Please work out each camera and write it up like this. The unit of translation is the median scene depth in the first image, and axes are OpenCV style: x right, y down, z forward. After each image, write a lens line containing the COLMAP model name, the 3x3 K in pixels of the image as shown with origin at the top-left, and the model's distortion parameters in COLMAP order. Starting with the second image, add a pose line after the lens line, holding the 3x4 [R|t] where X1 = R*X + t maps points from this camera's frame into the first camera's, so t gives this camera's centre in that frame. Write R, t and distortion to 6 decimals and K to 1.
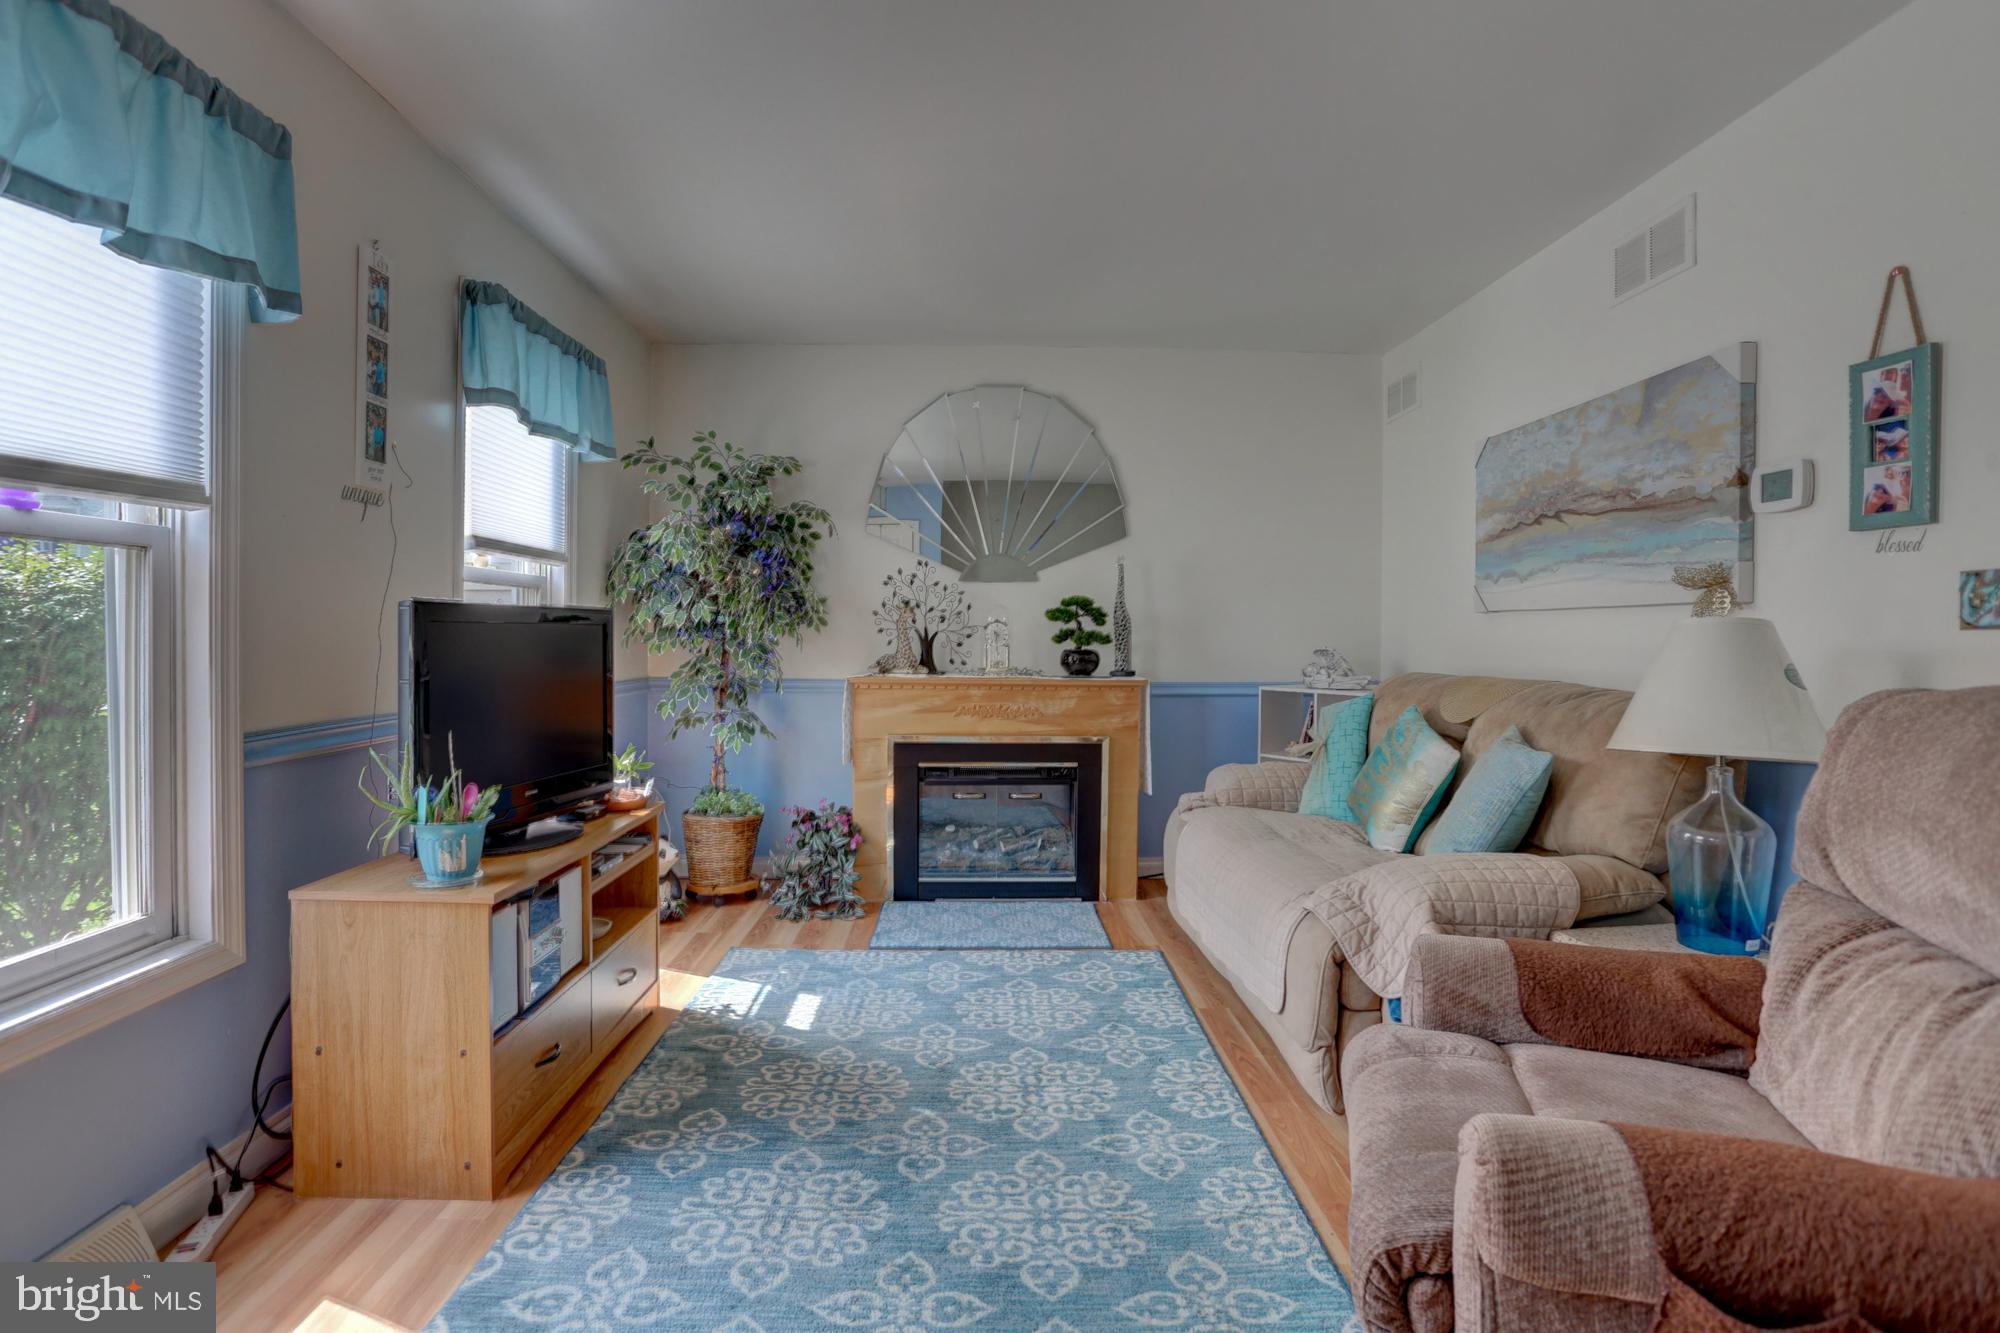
lens RADIAL K [[976.9, 0, 991.6], [0, 976.9, 641.0], [0, 0, 1]] dist [-0.072470, 0.033039]
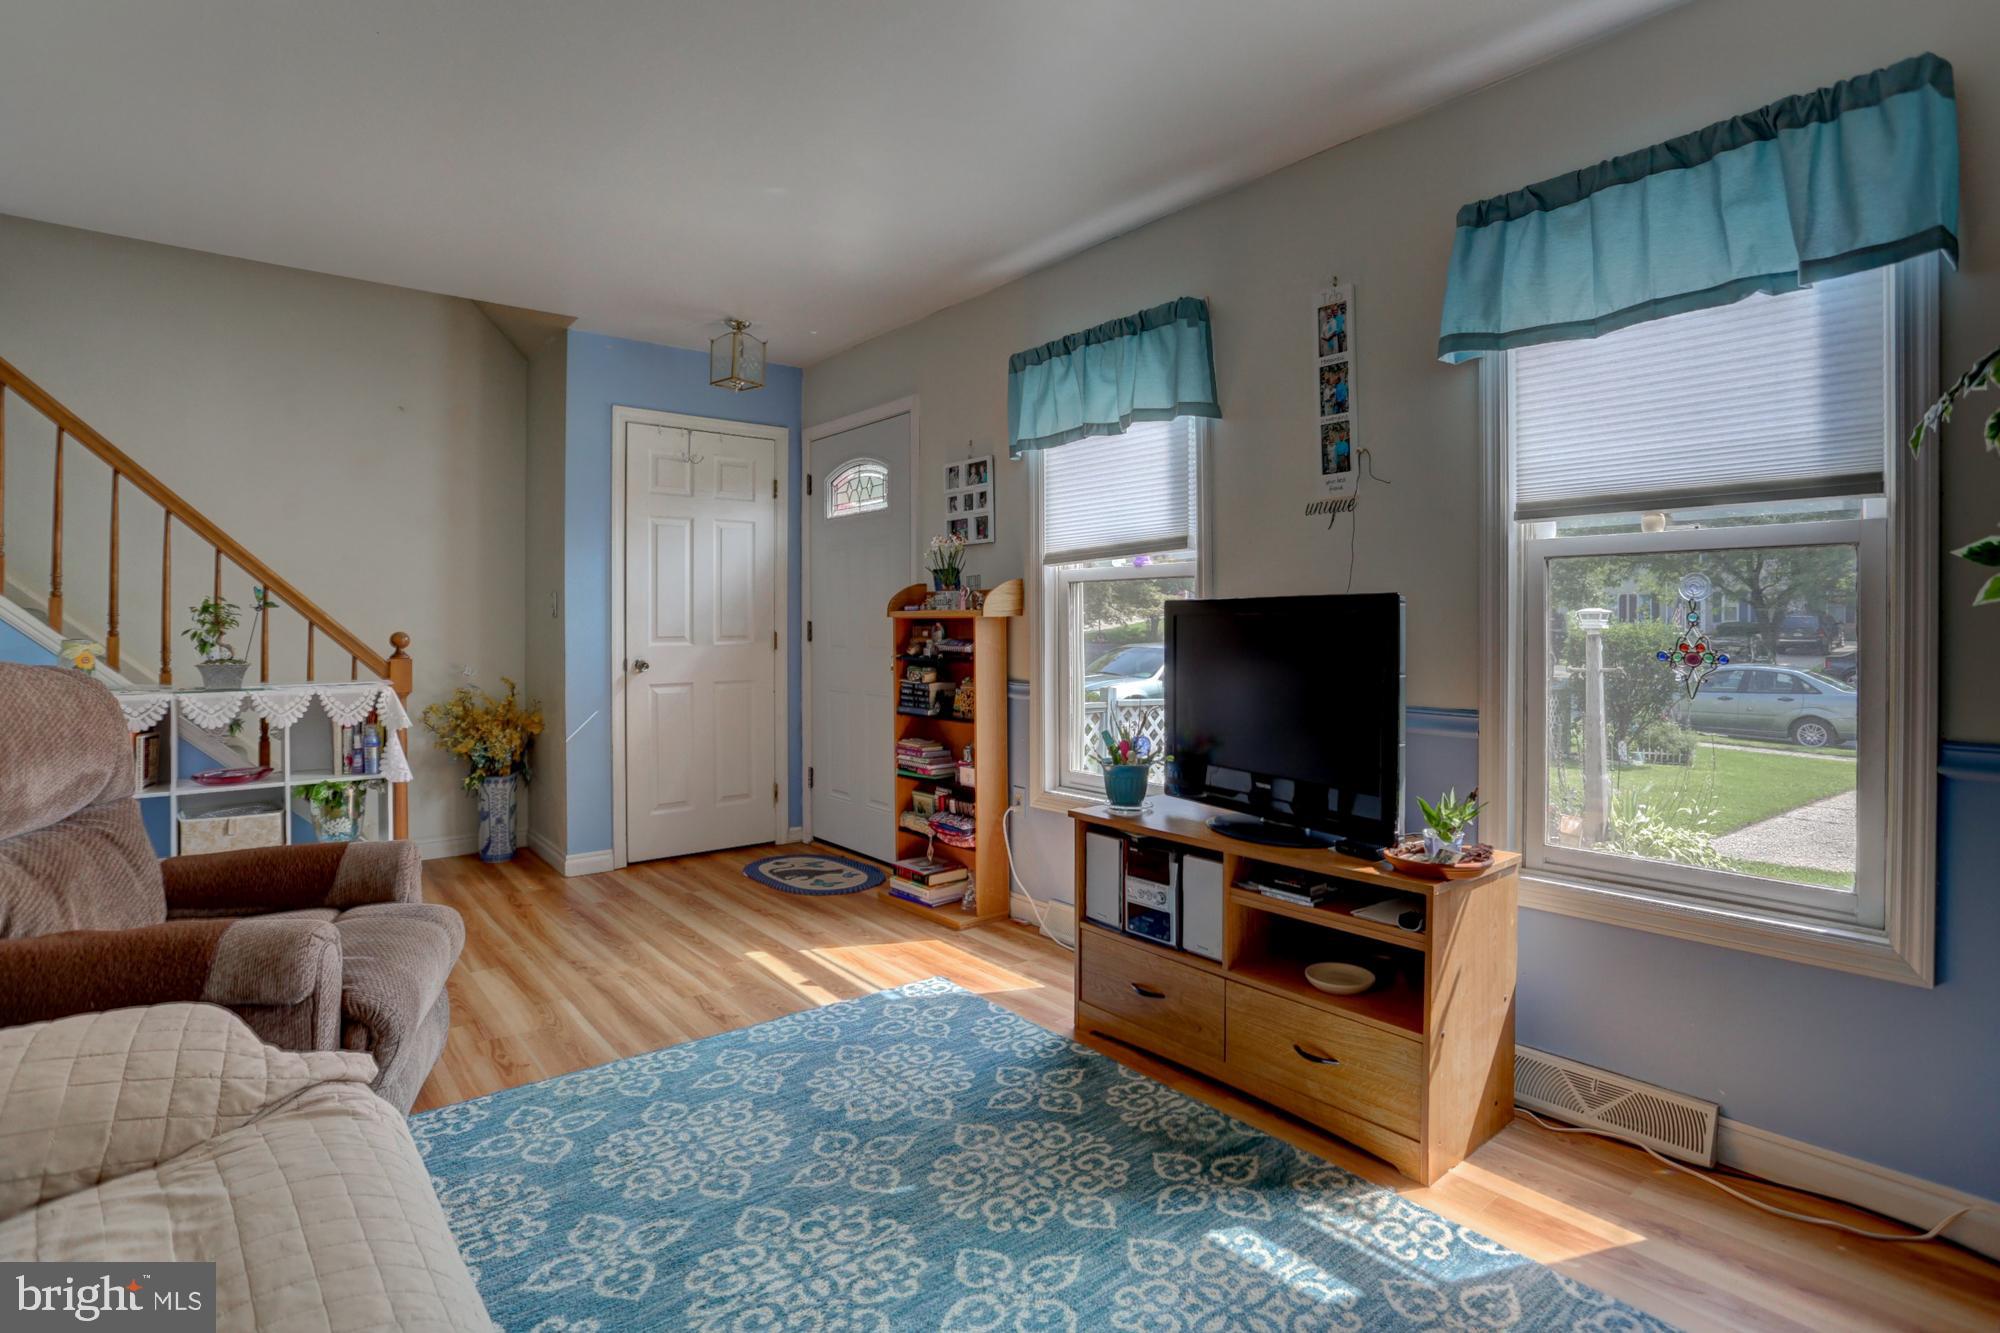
lens RADIAL K [[987.8, 0, 987.1], [0, 987.8, 619.8], [0, 0, 1]] dist [-0.078819, 0.032882]
pose [[-0.795411, -0.007395, -0.606026, 0.369764], [-0.008556, 0.999963, -0.000972, -0.011757], [0.606011, 0.004412, -0.795444, 1.657679]]
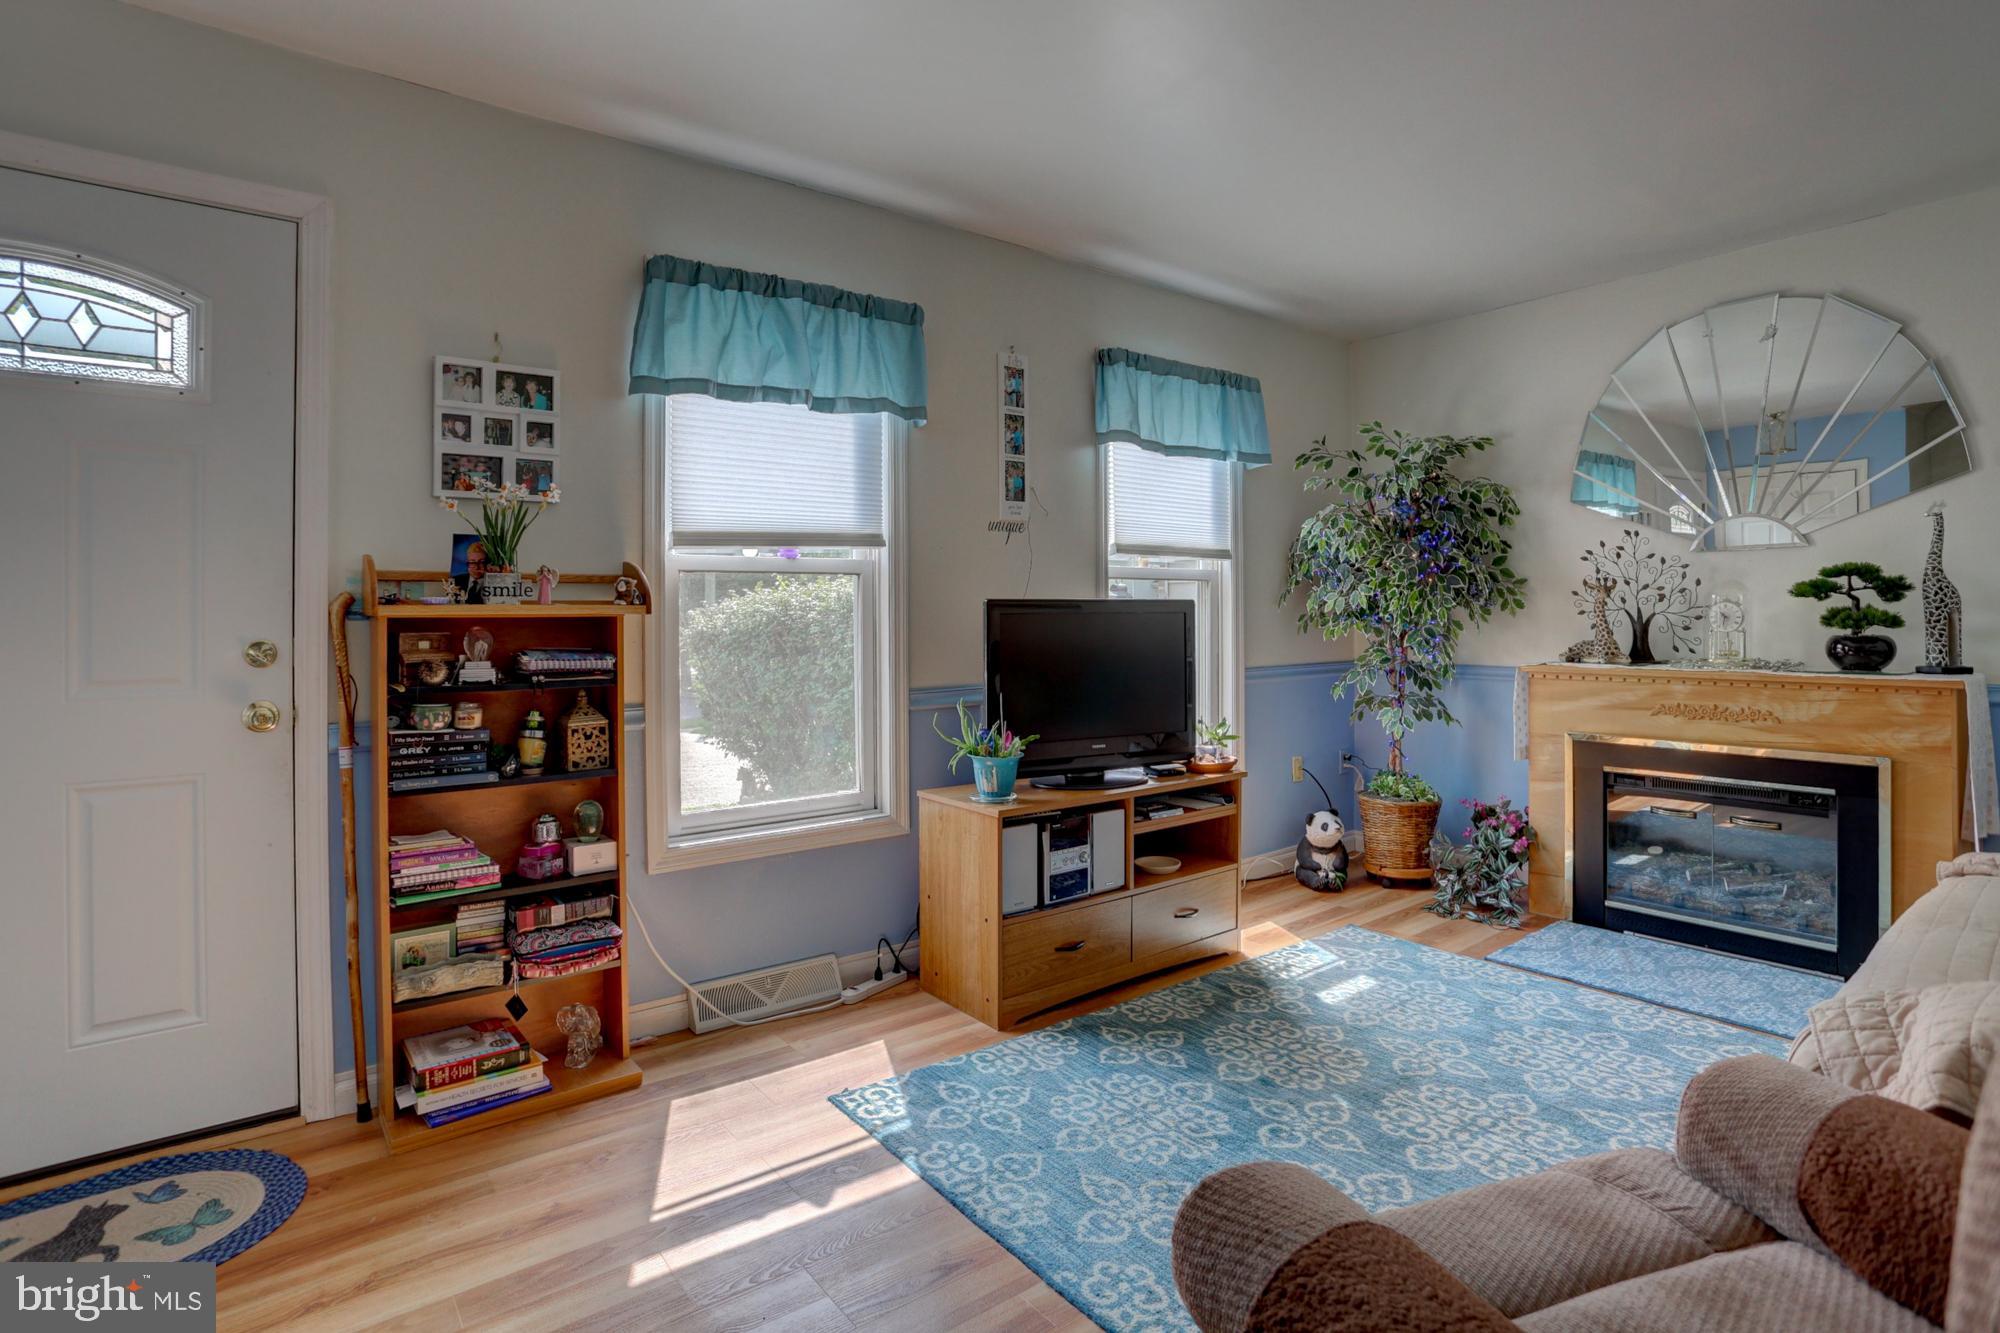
lens RADIAL K [[997.7, 0, 998.2], [0, 997.7, 599.2], [0, 0, 1]] dist [-0.077822, 0.035287]
pose [[0.590181, -0.022498, -0.806957, 0.525216], [0.004931, 0.999693, -0.024265, -0.007649], [0.807256, 0.010342, 0.590111, 0.108568]]
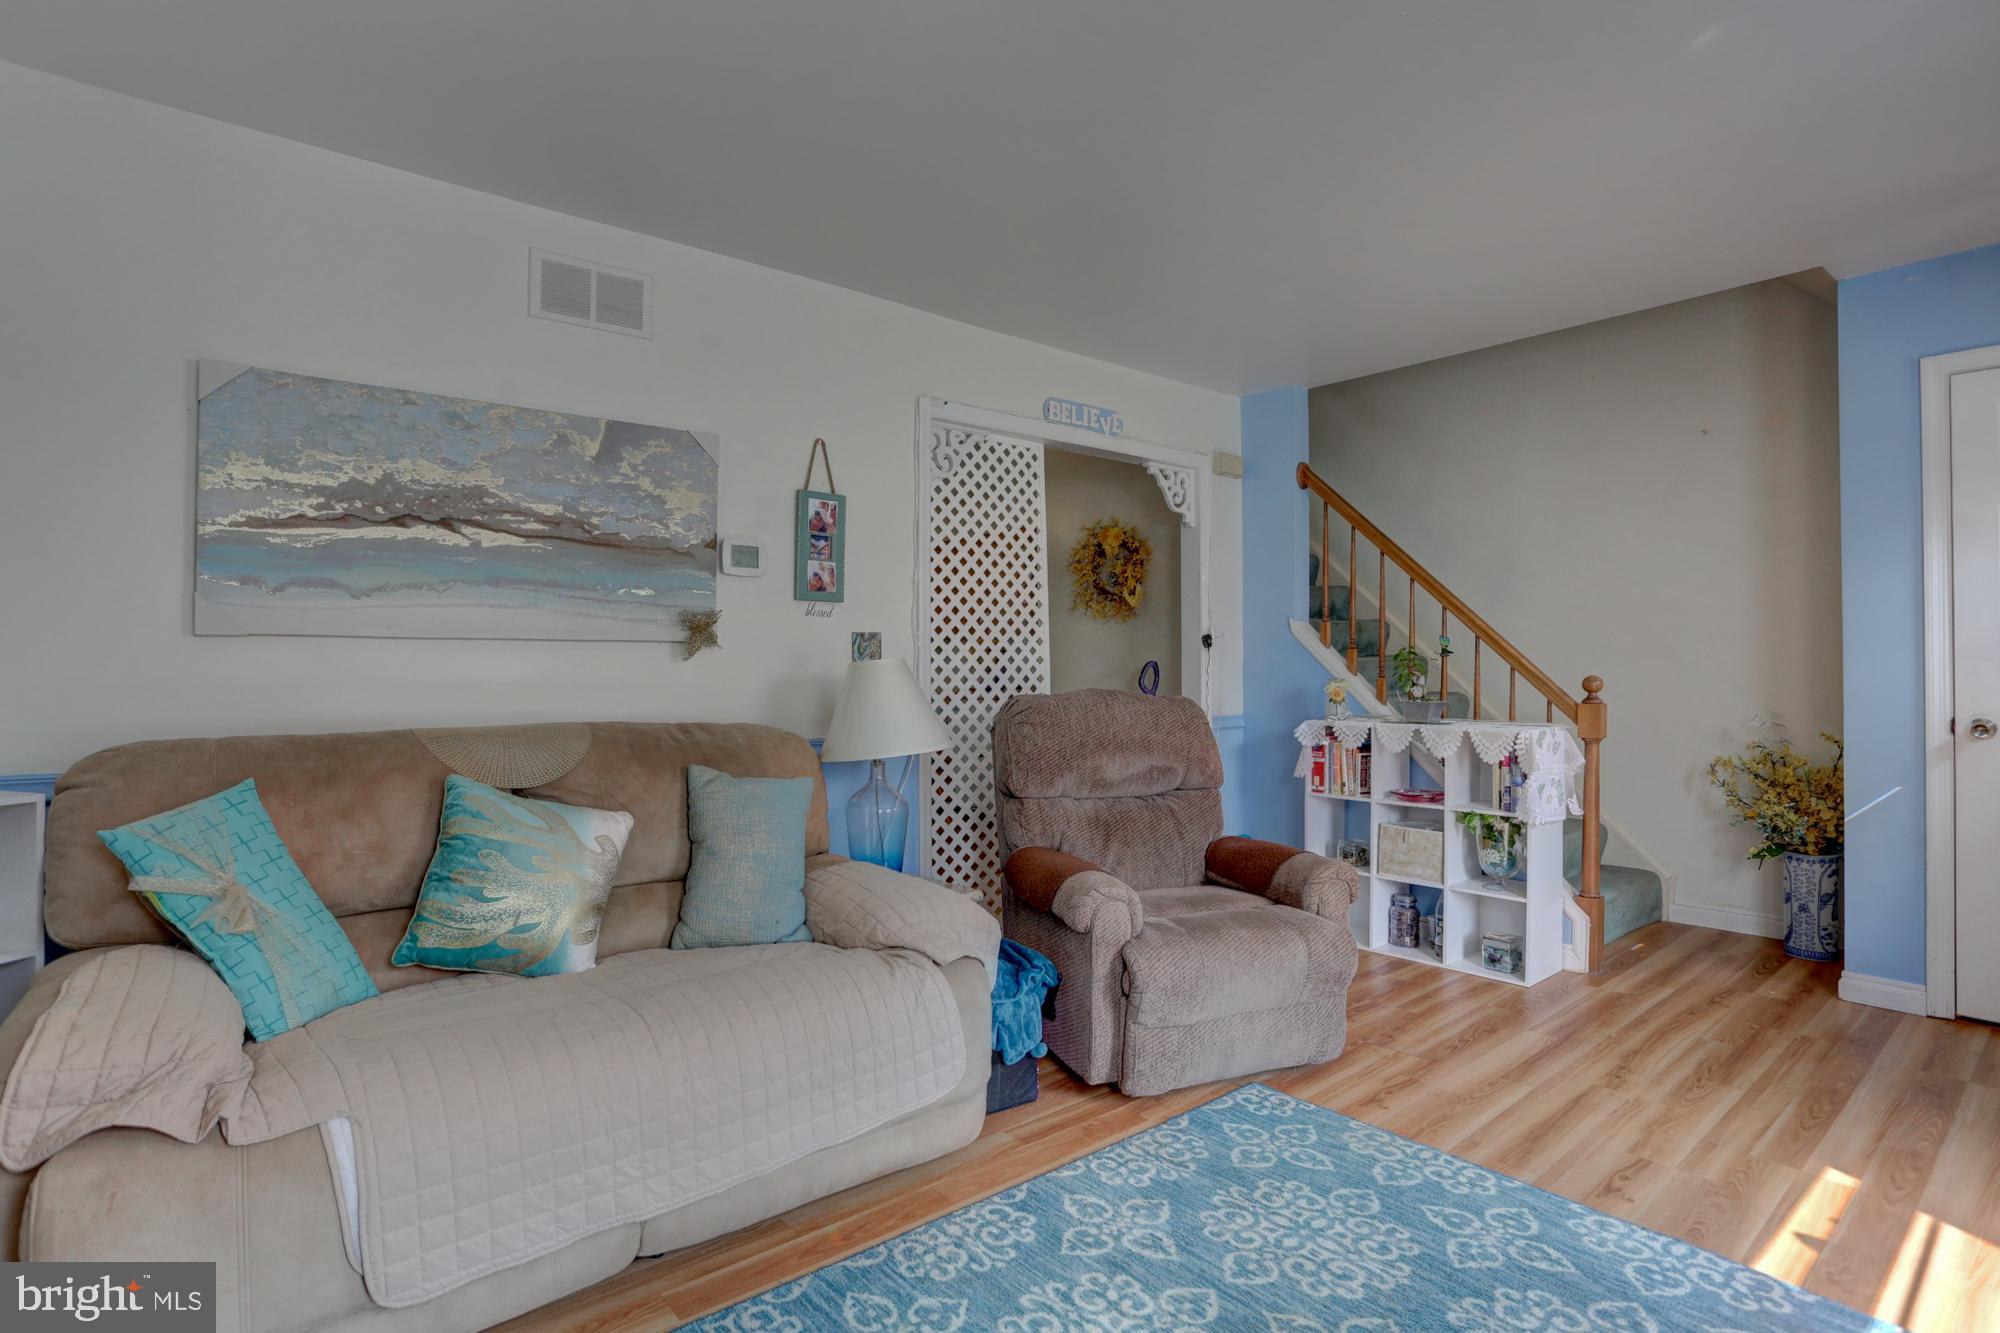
lens RADIAL K [[960.0, 0, 1000.0], [0, 960.0, 666.5], [0, 0, 1]] dist [-0.070167, 0.028317]
pose [[-0.614227, -0.000171, 0.789130, -0.425621], [0.006527, 0.999965, 0.005297, -0.014609], [-0.789103, 0.008404, -0.614204, 1.481779]]
